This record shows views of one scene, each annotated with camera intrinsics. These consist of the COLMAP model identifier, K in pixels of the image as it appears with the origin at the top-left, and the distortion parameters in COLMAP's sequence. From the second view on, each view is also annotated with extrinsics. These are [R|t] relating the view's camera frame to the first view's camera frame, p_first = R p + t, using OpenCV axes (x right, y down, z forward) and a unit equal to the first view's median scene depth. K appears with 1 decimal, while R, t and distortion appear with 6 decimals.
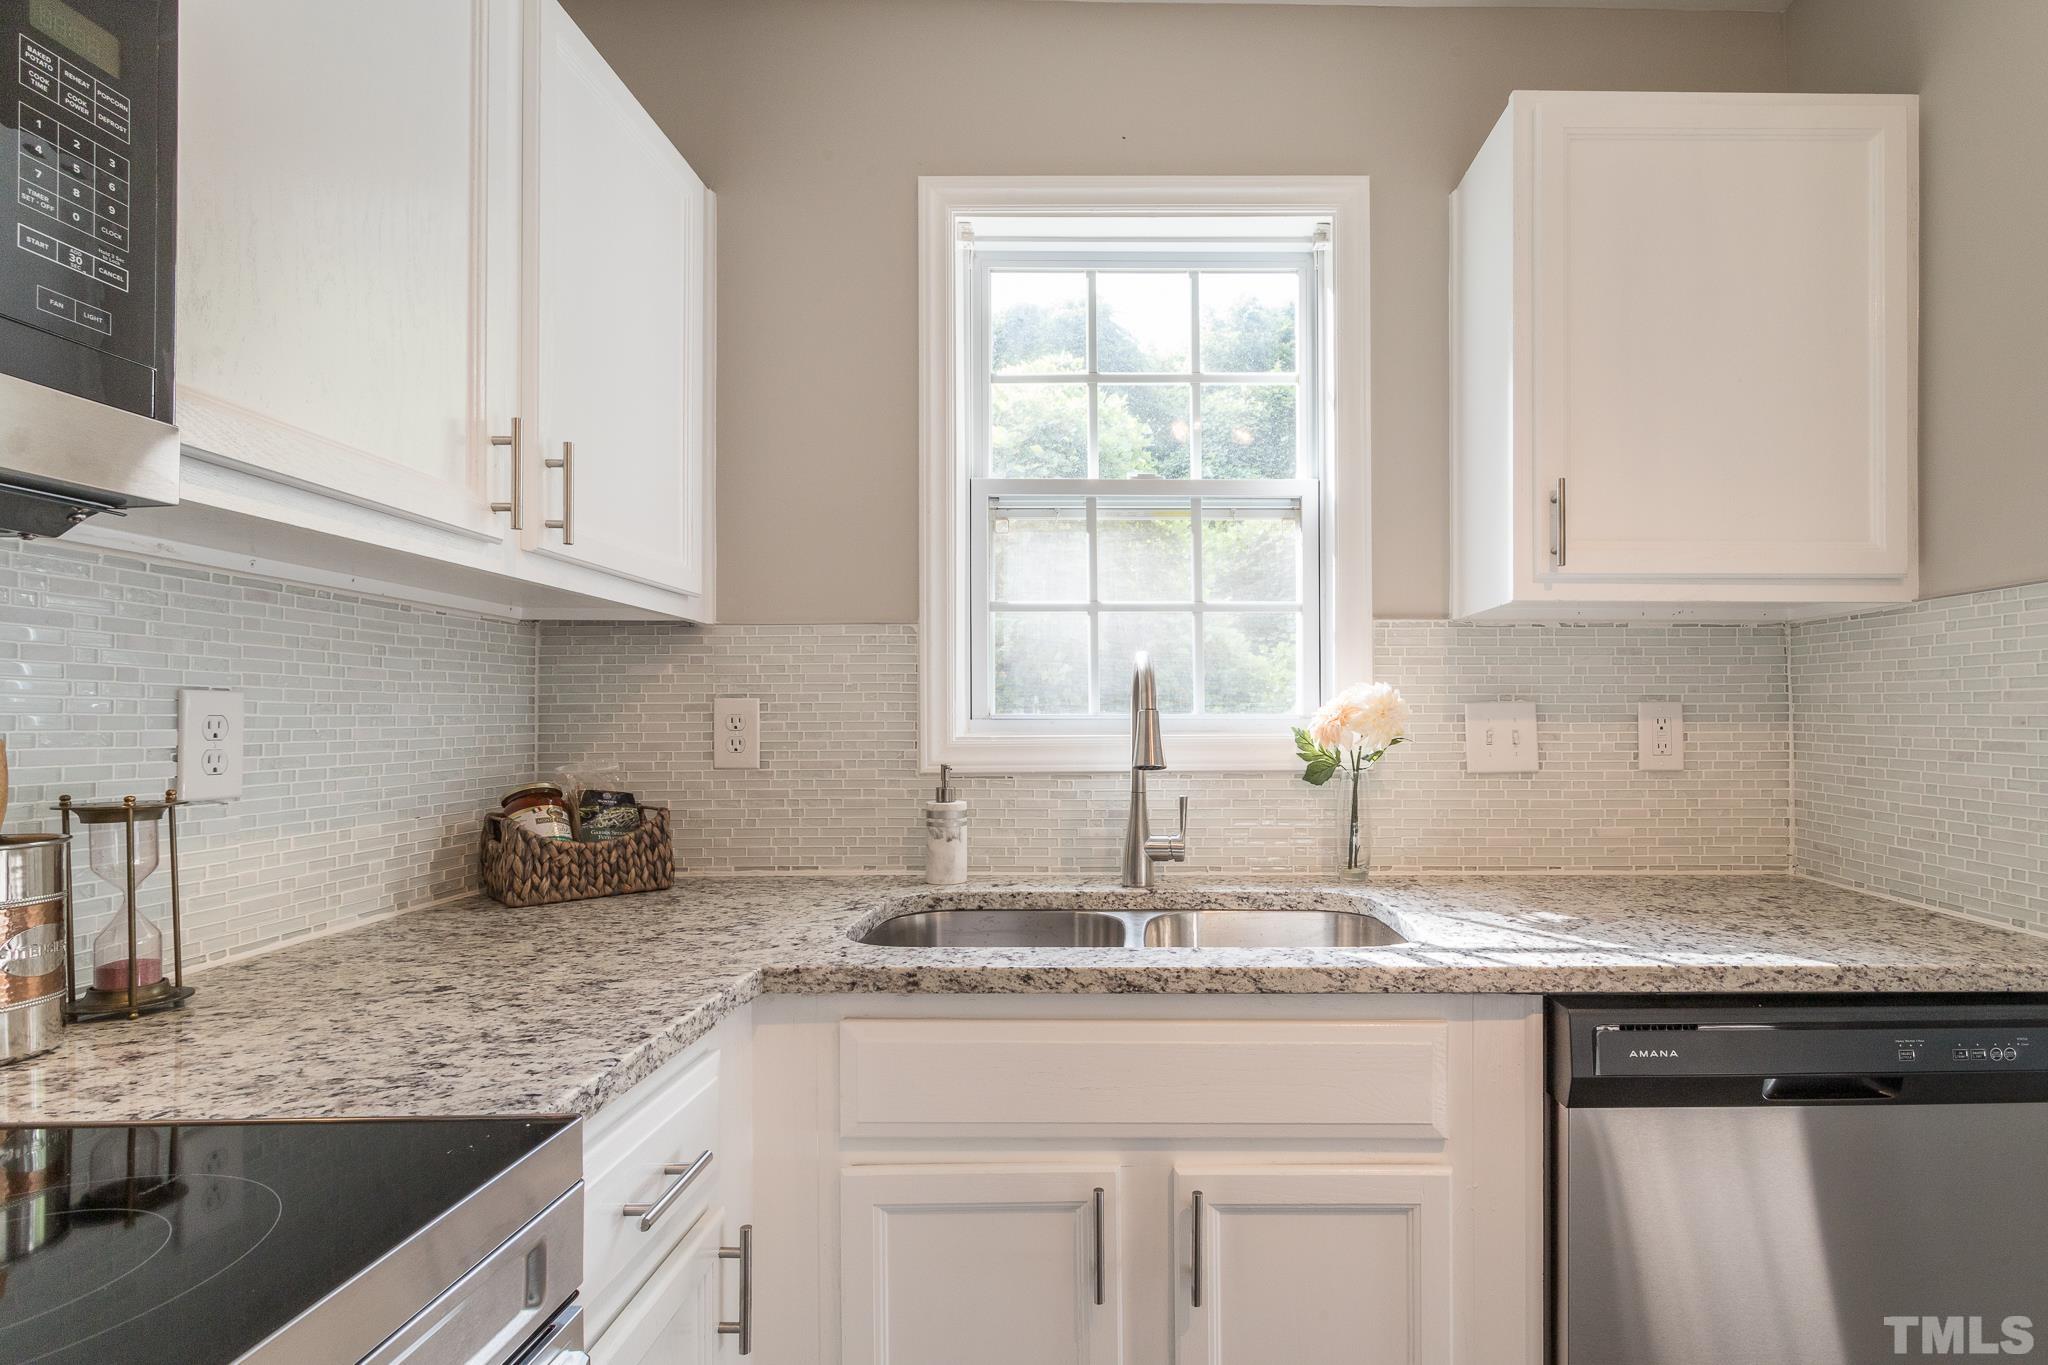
lens RADIAL K [[1027.6, 0, 1145.1], [0, 1027.6, 718.4], [0, 0, 1]] dist [0.000198, 0.000113]
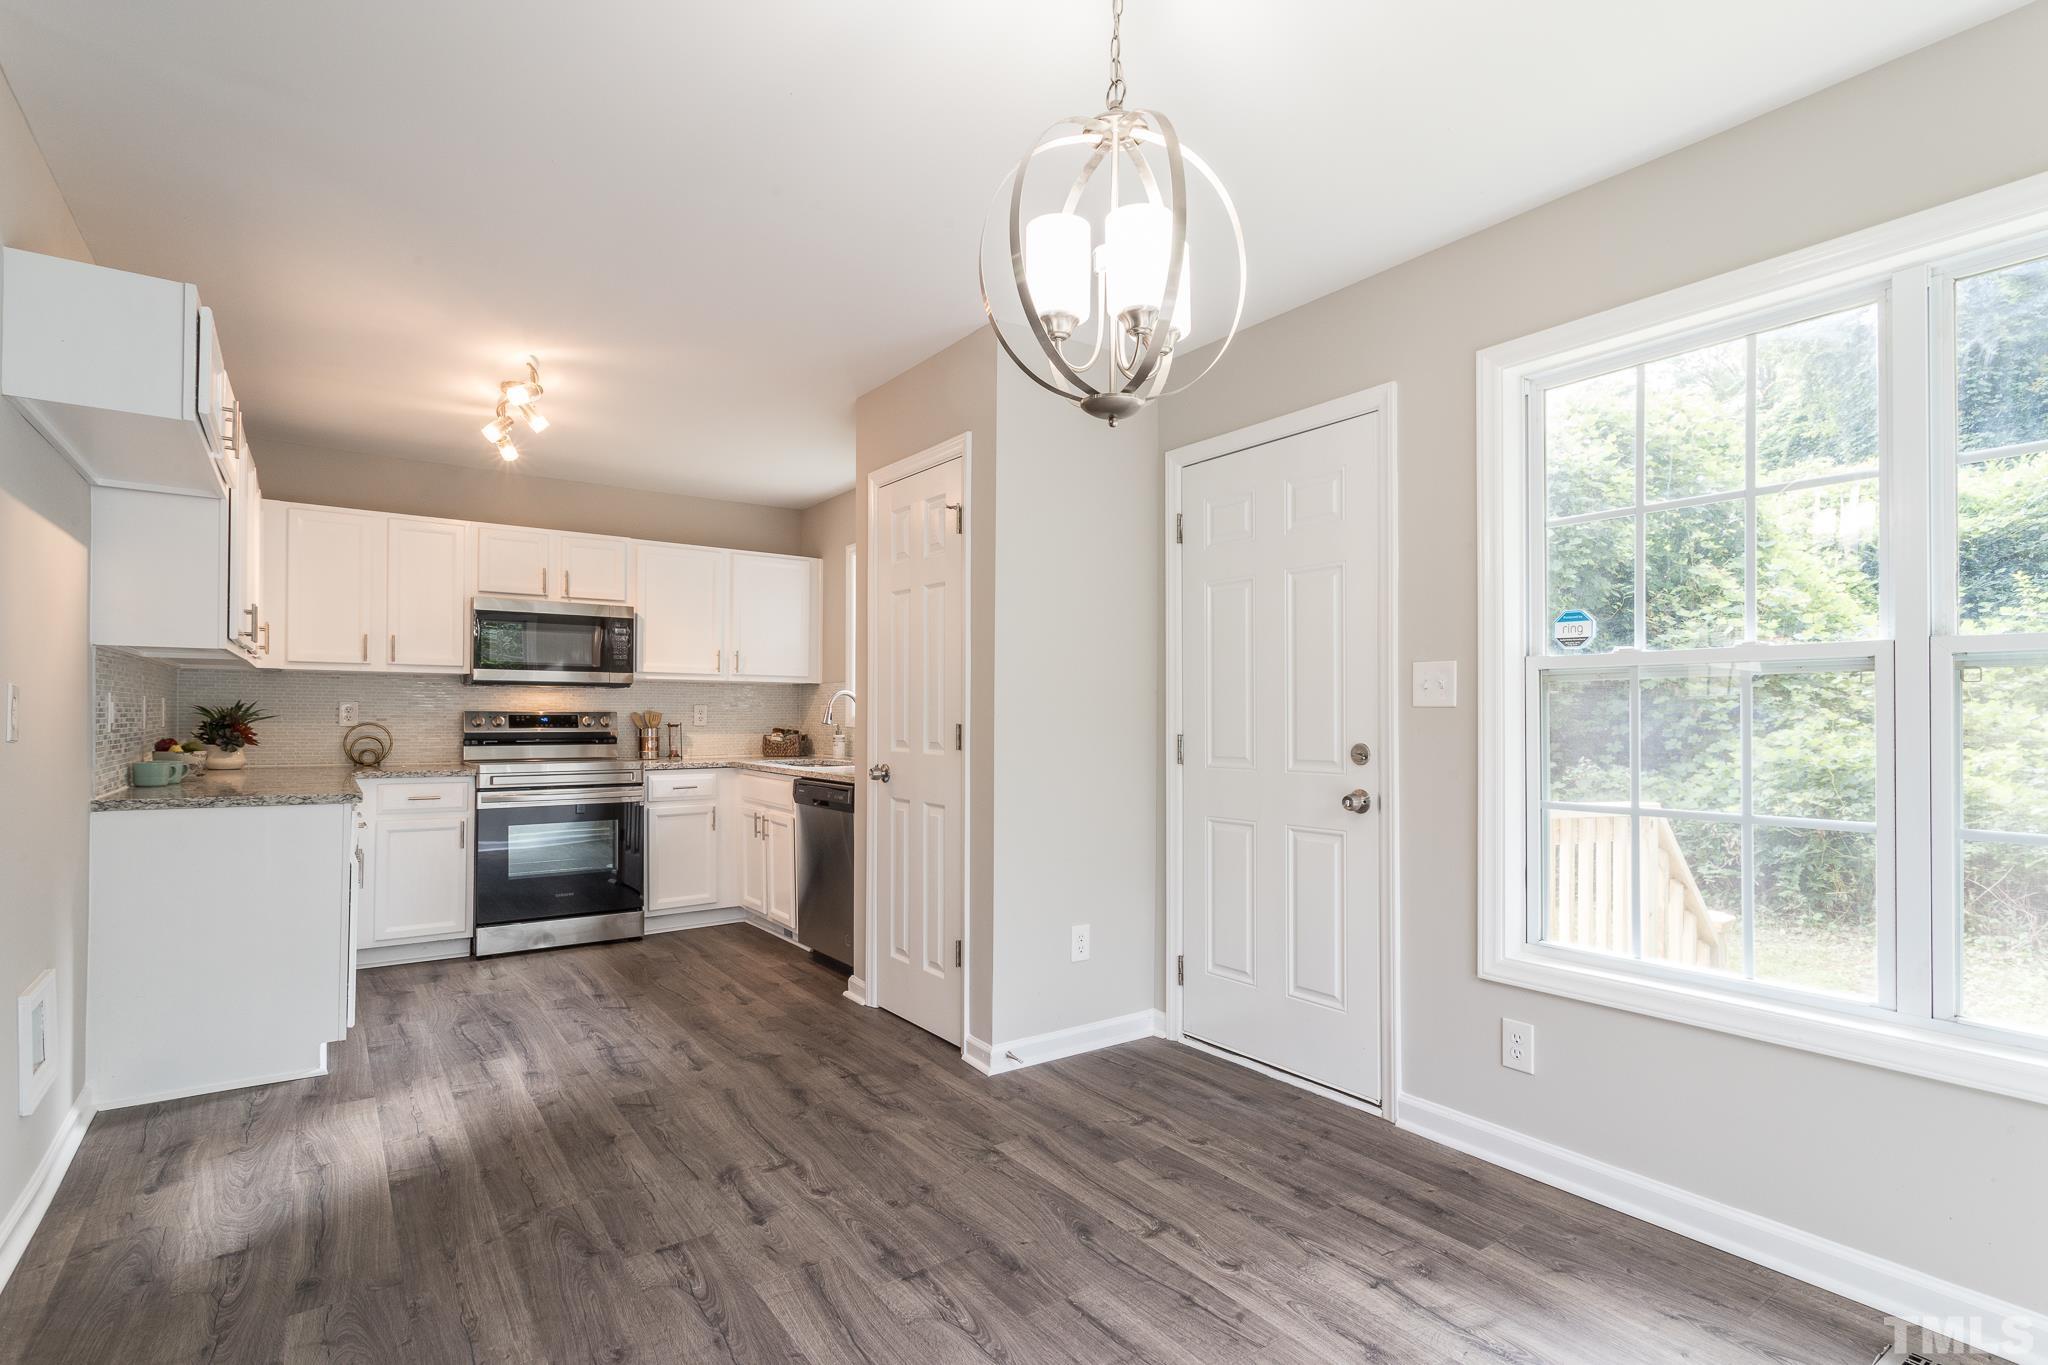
lens RADIAL K [[986.2, 0, 1023.7], [0, 986.2, 712.7], [0, 0, 1]] dist [-0.000870, 0.000848]
pose [[0.574141, -0.000469, -0.818756, 2.991466], [-0.000493, 0.999999, -0.000918, 0.010937], [0.818756, 0.000930, 0.574140, -0.386433]]
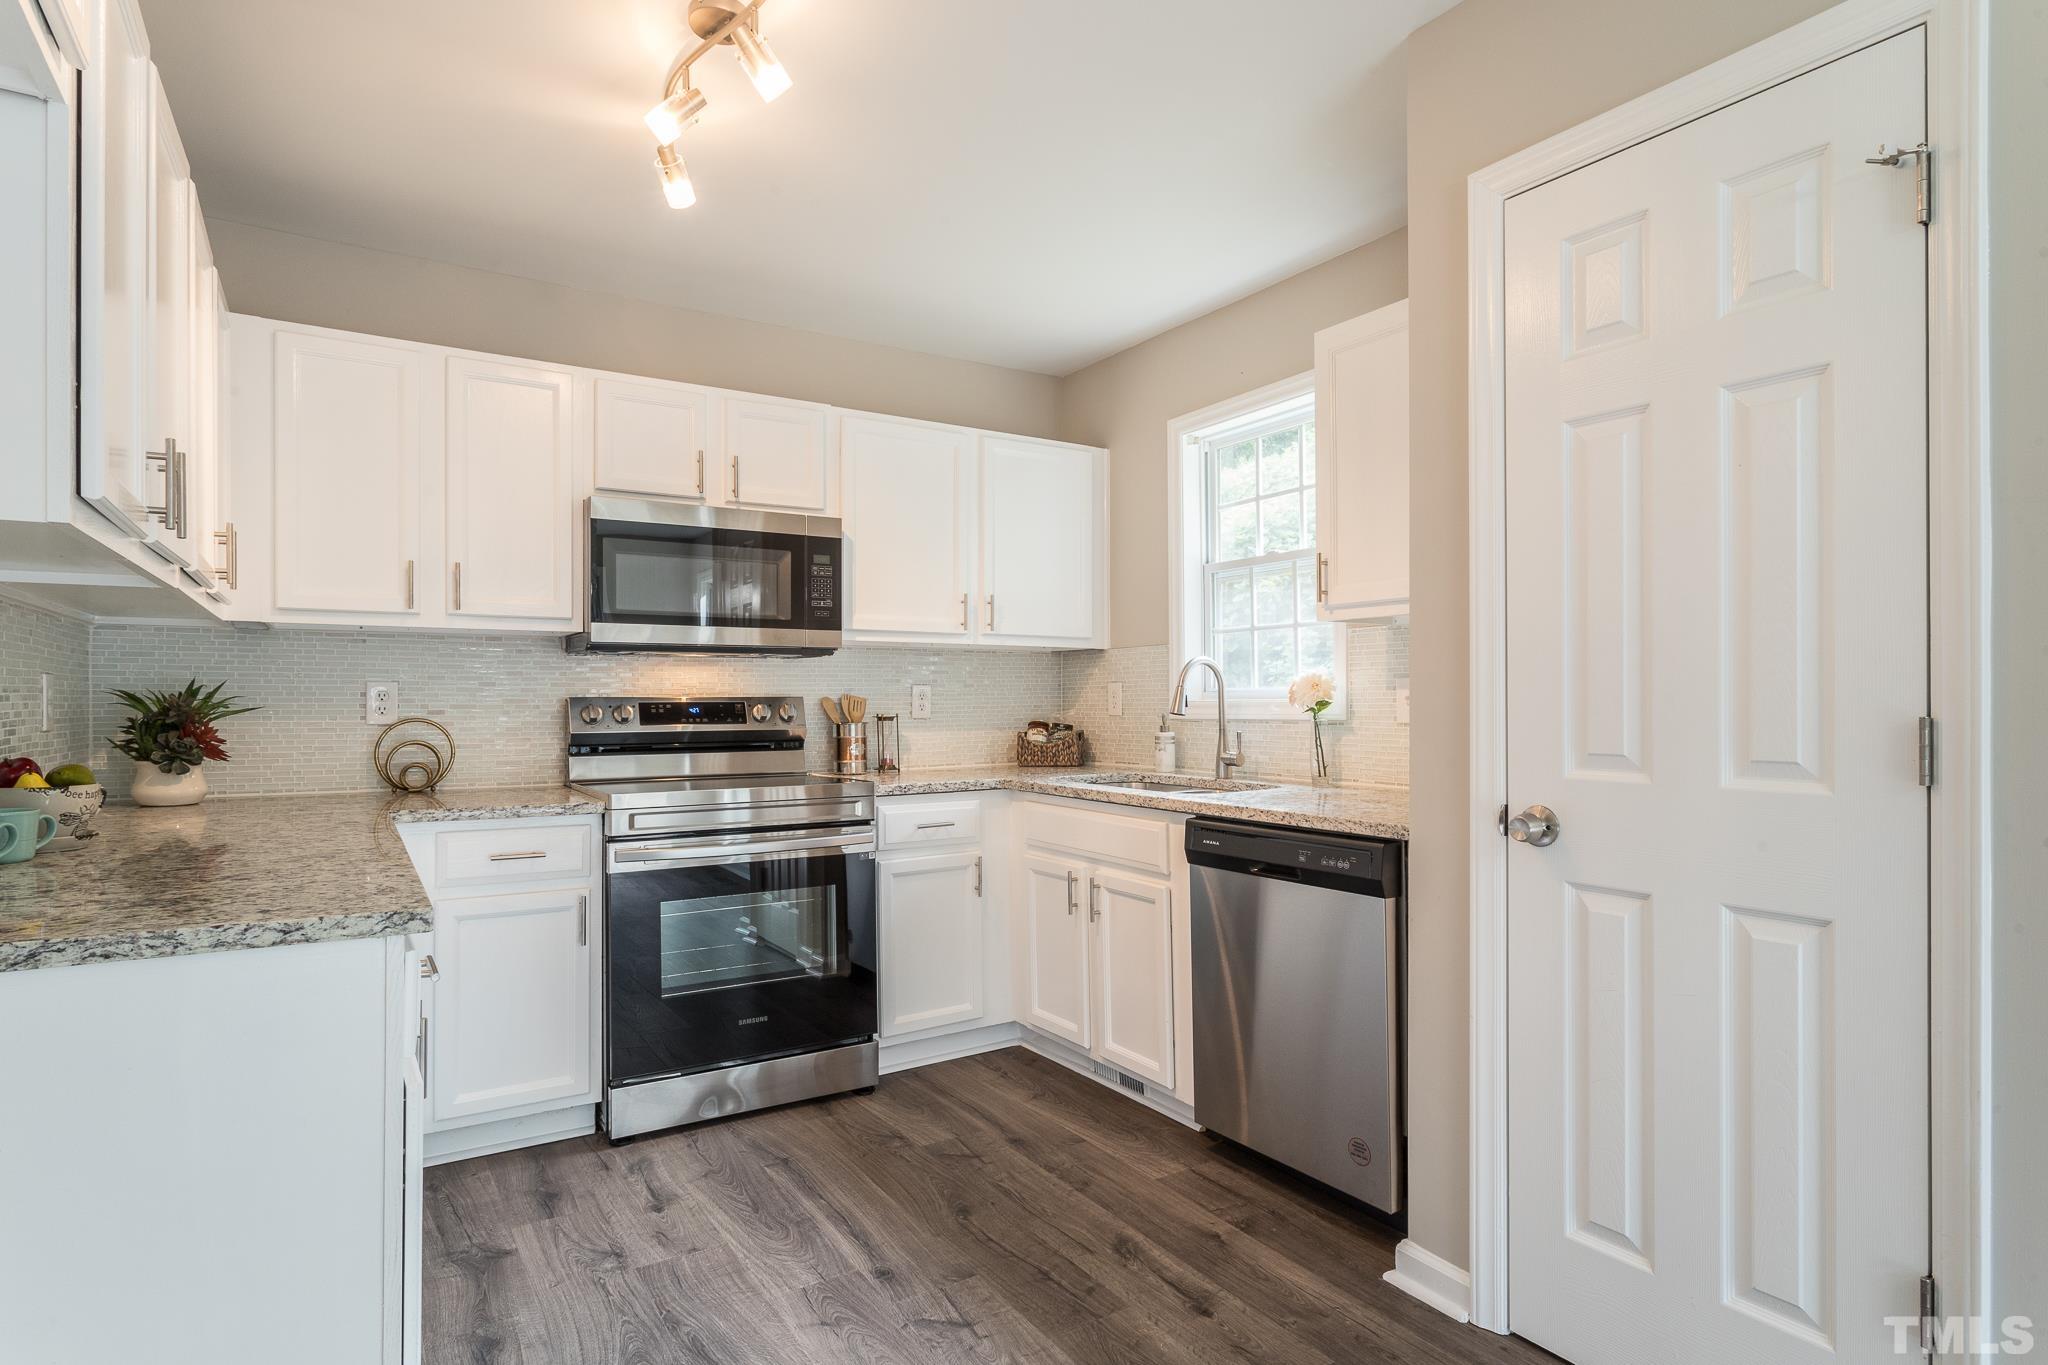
lens RADIAL K [[1083.7, 0, 1023.1], [0, 1083.7, 703.4], [0, 0, 1]] dist [-0.006930, 0.000578]
pose [[0.525879, 0.000032, -0.850559, 1.577619], [0.007176, 0.999964, 0.004474, 0.012619], [0.850529, -0.008456, 0.525860, -0.386500]]
